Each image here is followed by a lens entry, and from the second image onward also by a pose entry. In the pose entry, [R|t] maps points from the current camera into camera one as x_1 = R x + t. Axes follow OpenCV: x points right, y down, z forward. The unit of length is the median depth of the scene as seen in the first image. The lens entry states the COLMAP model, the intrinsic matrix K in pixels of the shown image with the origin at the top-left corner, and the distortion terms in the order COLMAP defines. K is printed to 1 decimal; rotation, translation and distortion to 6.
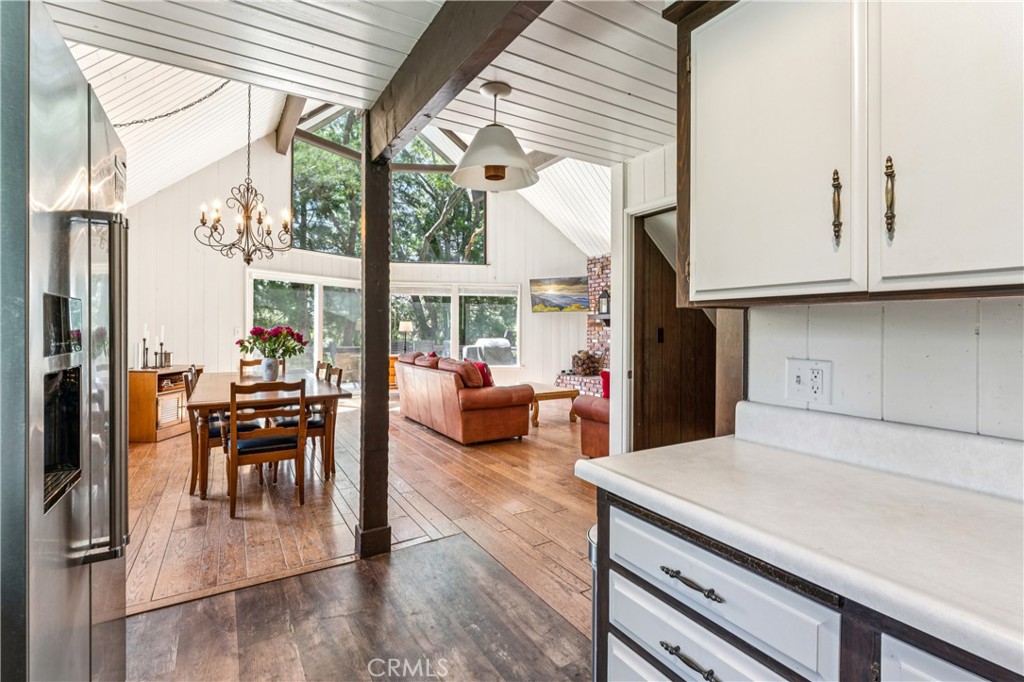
lens RADIAL K [[463.0, 0, 512.2], [0, 463.0, 333.0], [0, 0, 1]] dist [-0.002666, -0.000144]
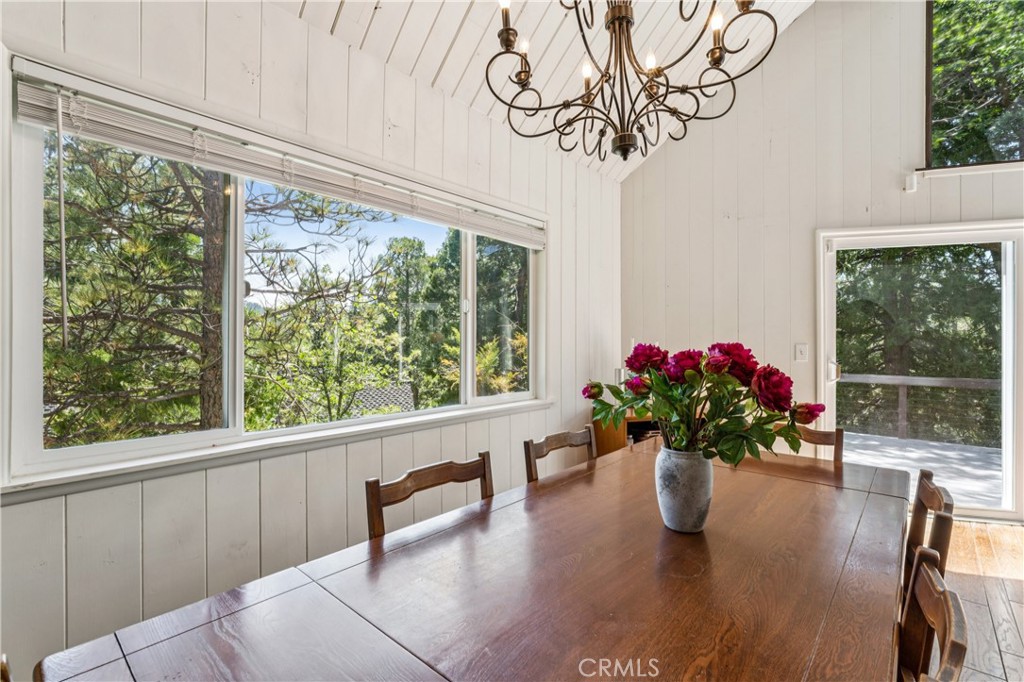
lens RADIAL K [[463.0, 0, 513.1], [0, 463.0, 343.7], [0, 0, 1]] dist [-0.002666, -0.000144]
pose [[0.304698, -0.005041, -0.952436, -0.295836], [-0.007431, 0.999943, -0.007669, -0.008800], [0.952420, 0.009414, 0.304643, 0.830729]]
